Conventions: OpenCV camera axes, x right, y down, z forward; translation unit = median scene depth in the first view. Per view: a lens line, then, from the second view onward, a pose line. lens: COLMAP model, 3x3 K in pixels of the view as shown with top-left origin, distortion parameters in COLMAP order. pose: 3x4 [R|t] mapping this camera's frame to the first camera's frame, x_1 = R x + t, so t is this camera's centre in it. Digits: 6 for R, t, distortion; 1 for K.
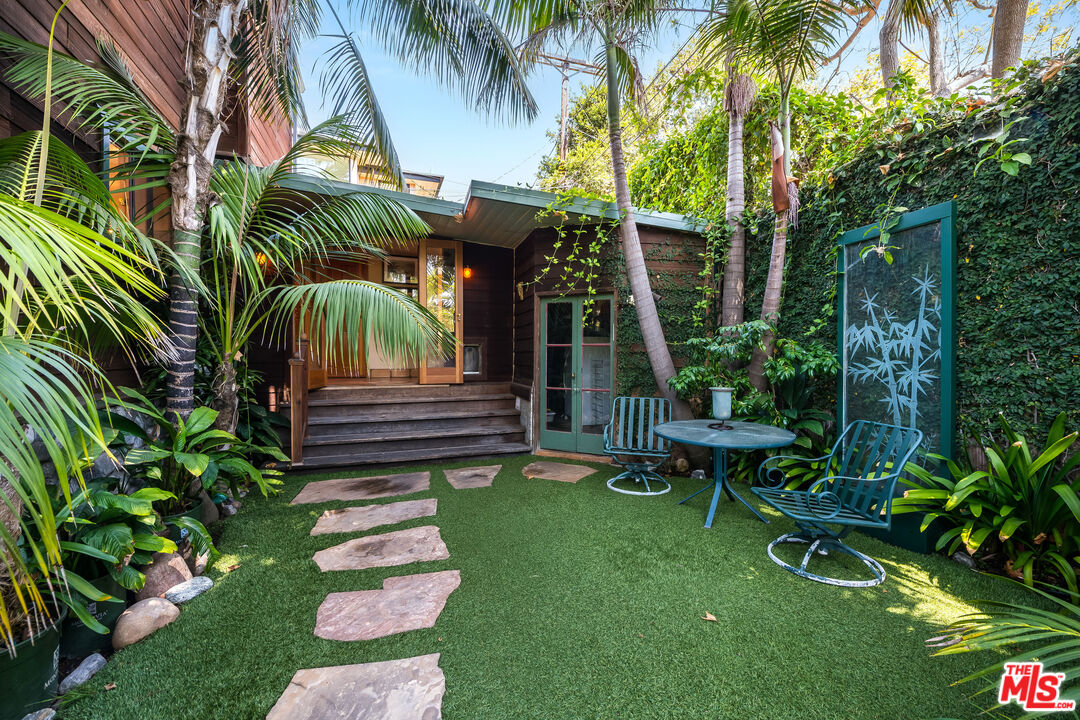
lens RADIAL K [[423.4, 0, 540.0], [0, 423.4, 360.0], [0, 0, 1]] dist [-0.002813, -0.000509]
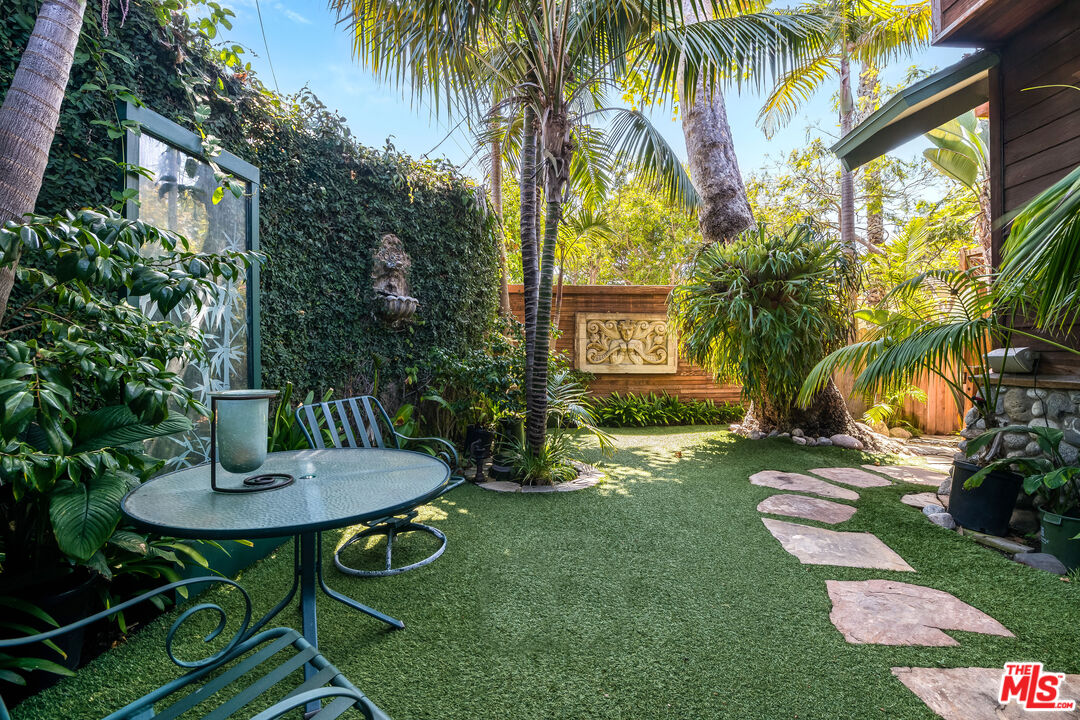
lens RADIAL K [[423.4, 0, 540.0], [0, 423.4, 360.0], [0, 0, 1]] dist [-0.002813, -0.000509]
pose [[-0.926666, -0.014334, 0.375612, 0.017219], [-0.003700, 0.999572, 0.029018, 0.025886], [-0.375867, 0.025500, -0.926323, 1.594103]]
